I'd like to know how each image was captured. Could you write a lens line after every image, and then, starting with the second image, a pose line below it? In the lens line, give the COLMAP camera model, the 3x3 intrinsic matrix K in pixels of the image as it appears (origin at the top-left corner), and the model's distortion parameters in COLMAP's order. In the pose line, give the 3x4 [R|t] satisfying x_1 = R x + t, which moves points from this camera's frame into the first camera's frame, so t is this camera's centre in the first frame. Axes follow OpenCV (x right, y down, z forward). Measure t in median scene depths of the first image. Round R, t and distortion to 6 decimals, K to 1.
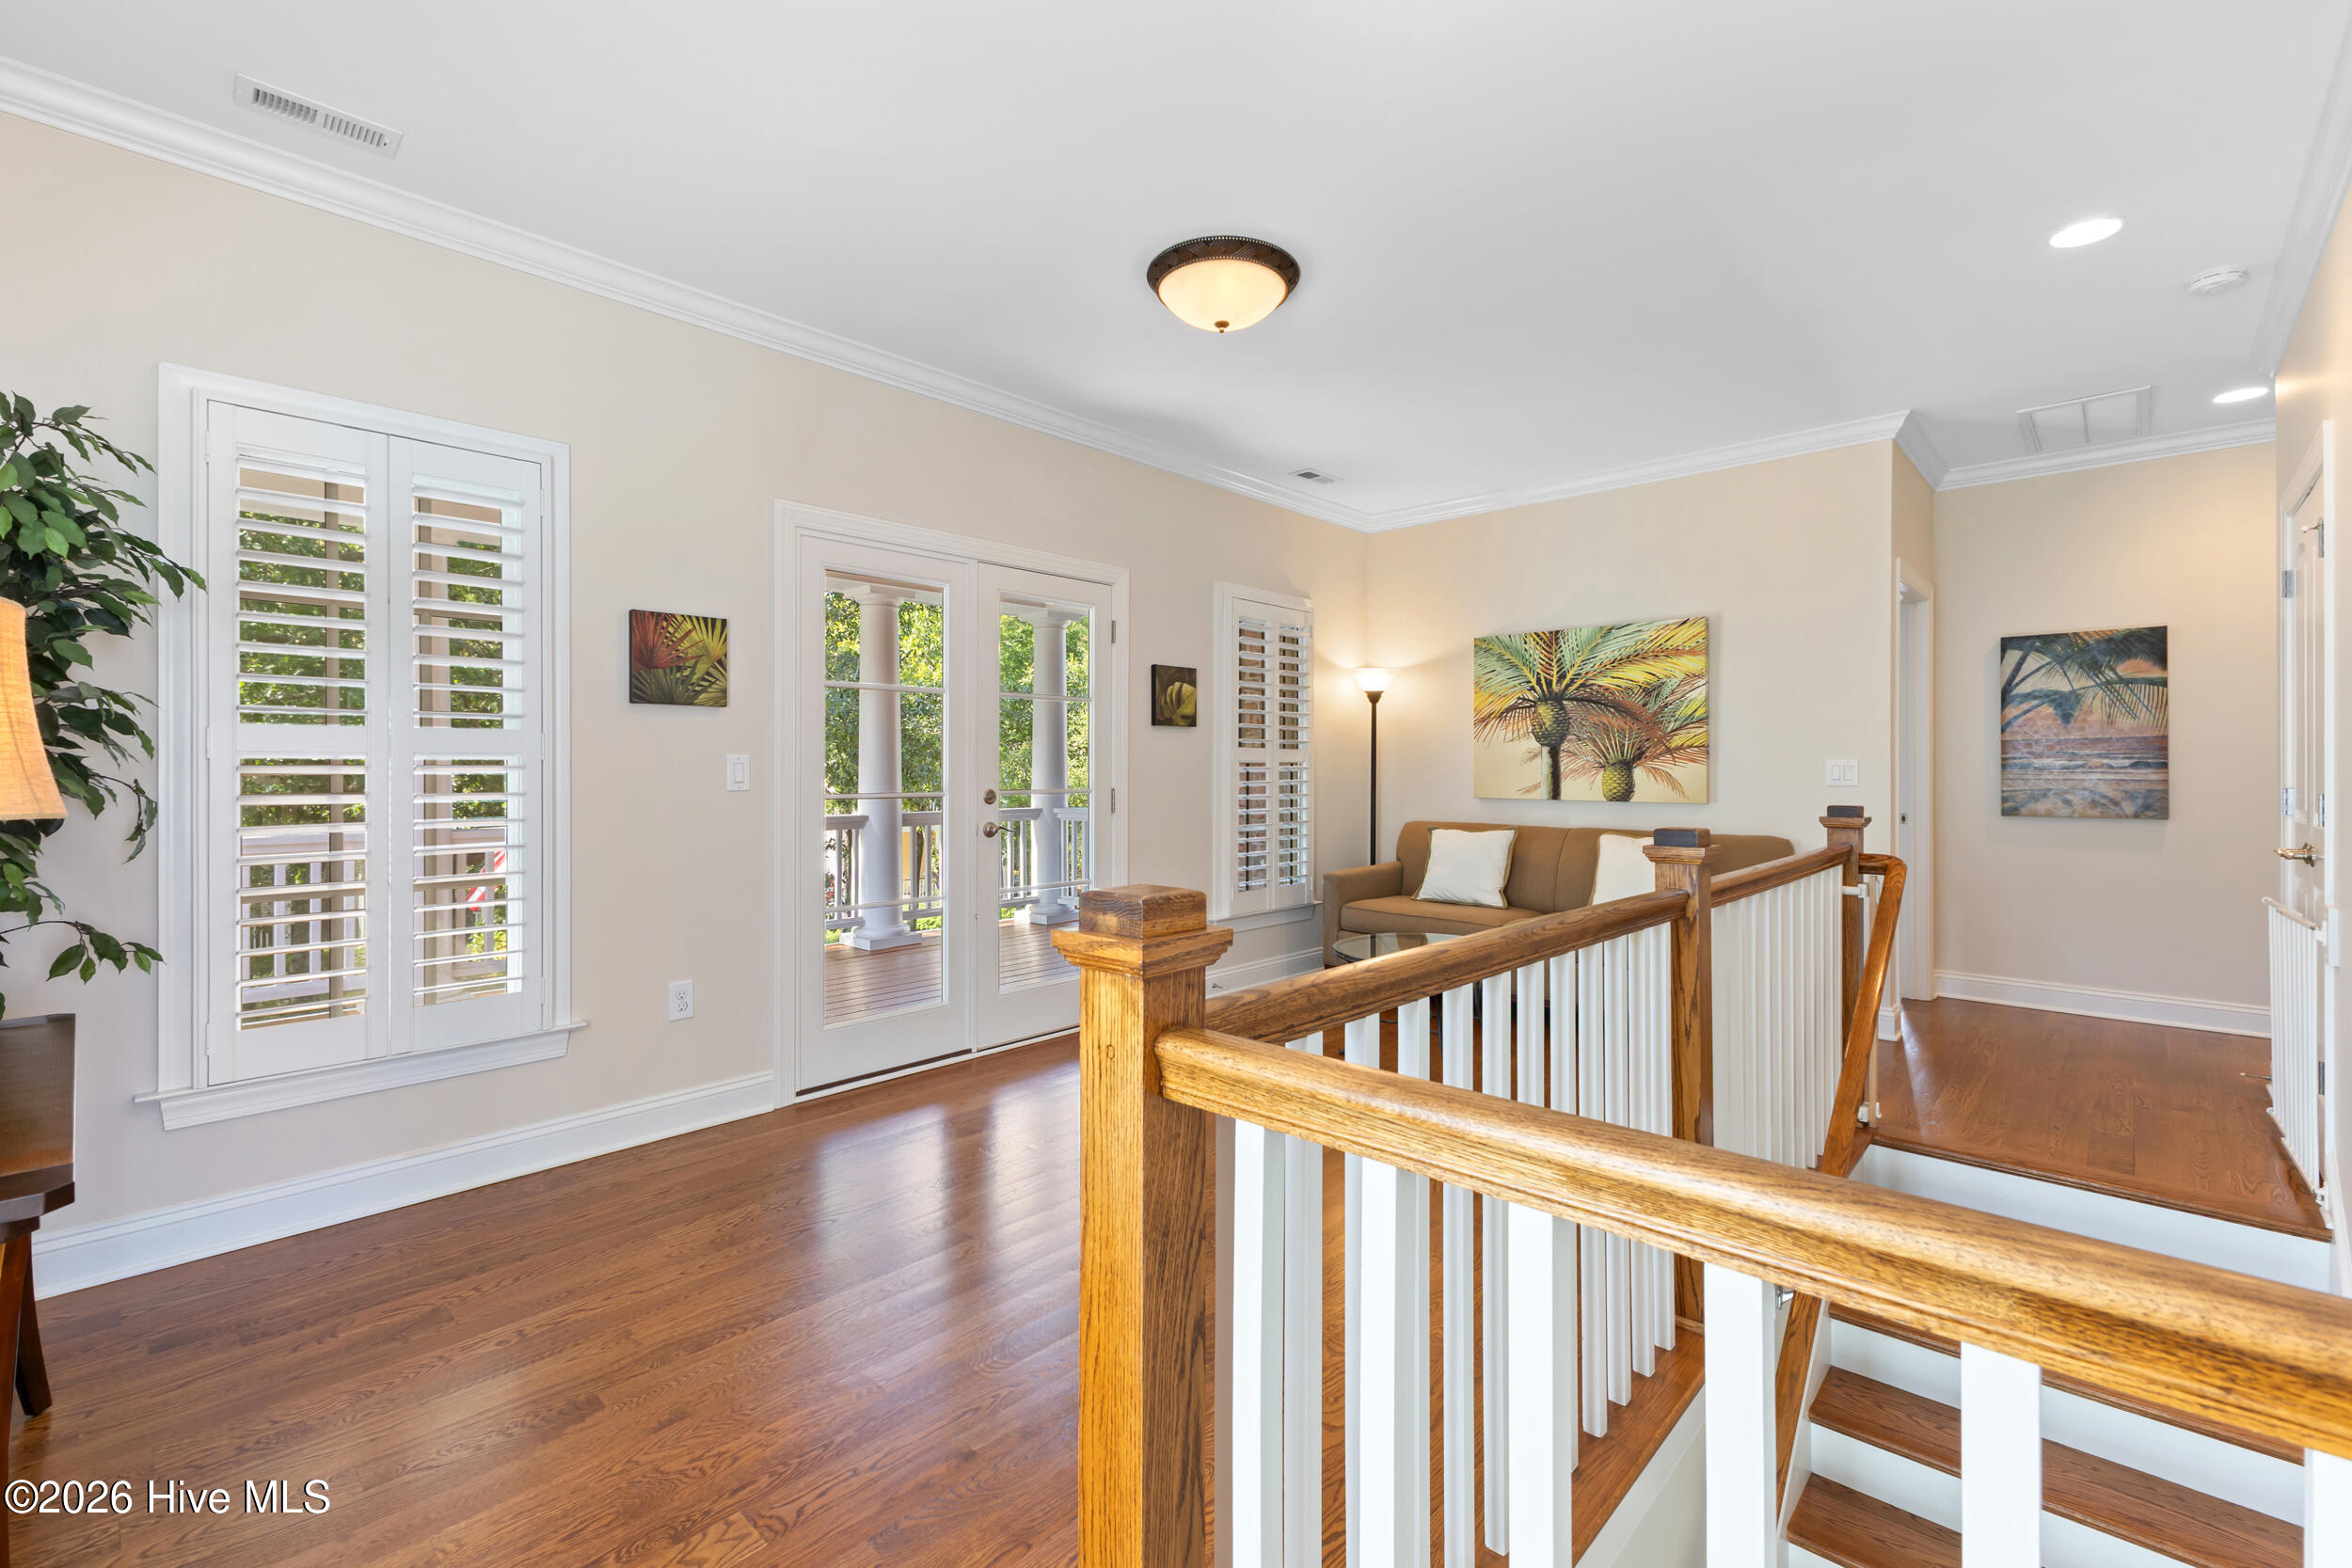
lens RADIAL K [[1006.8, 0, 1183.5], [0, 1006.8, 771.6], [0, 0, 1]] dist [-0.002559, 0.000553]
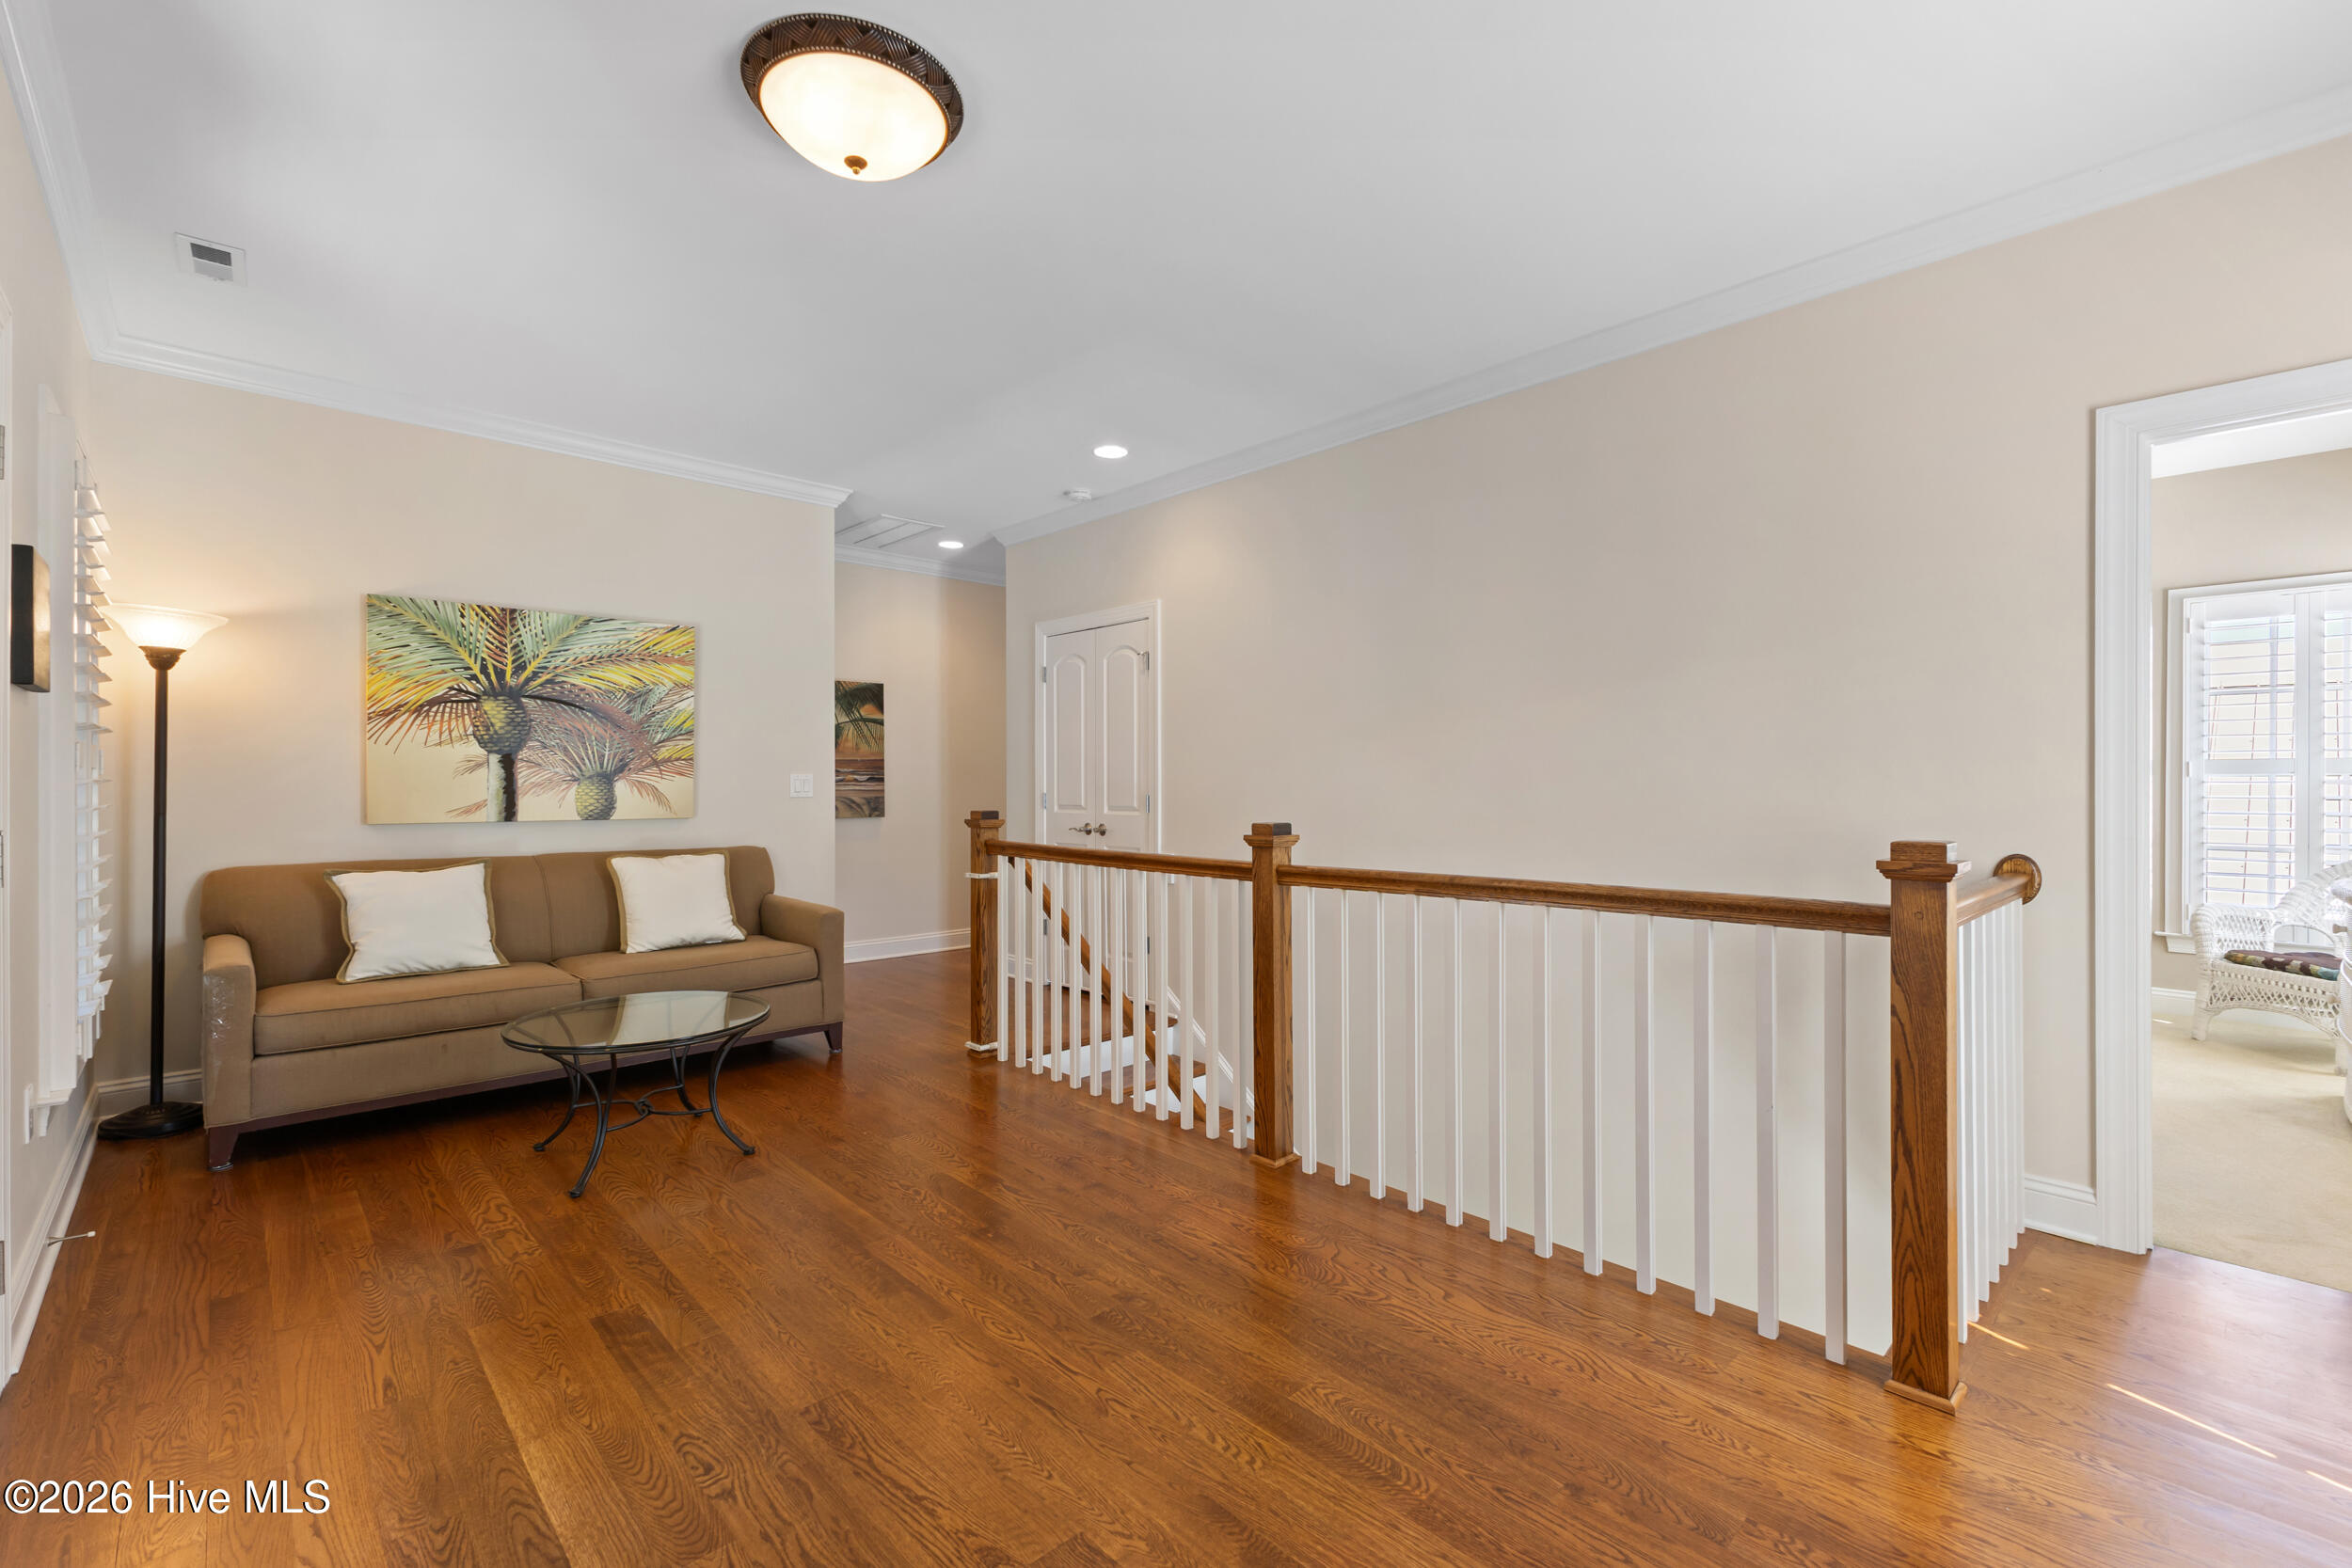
lens RADIAL K [[1006.8, 0, 1183.5], [0, 1006.8, 771.6], [0, 0, 1]] dist [-0.002559, 0.000553]
pose [[0.054806, 0.009246, 0.998454, -0.405573], [0.002855, 0.999952, -0.009417, -0.002479], [-0.998493, 0.003367, 0.054777, 0.441465]]
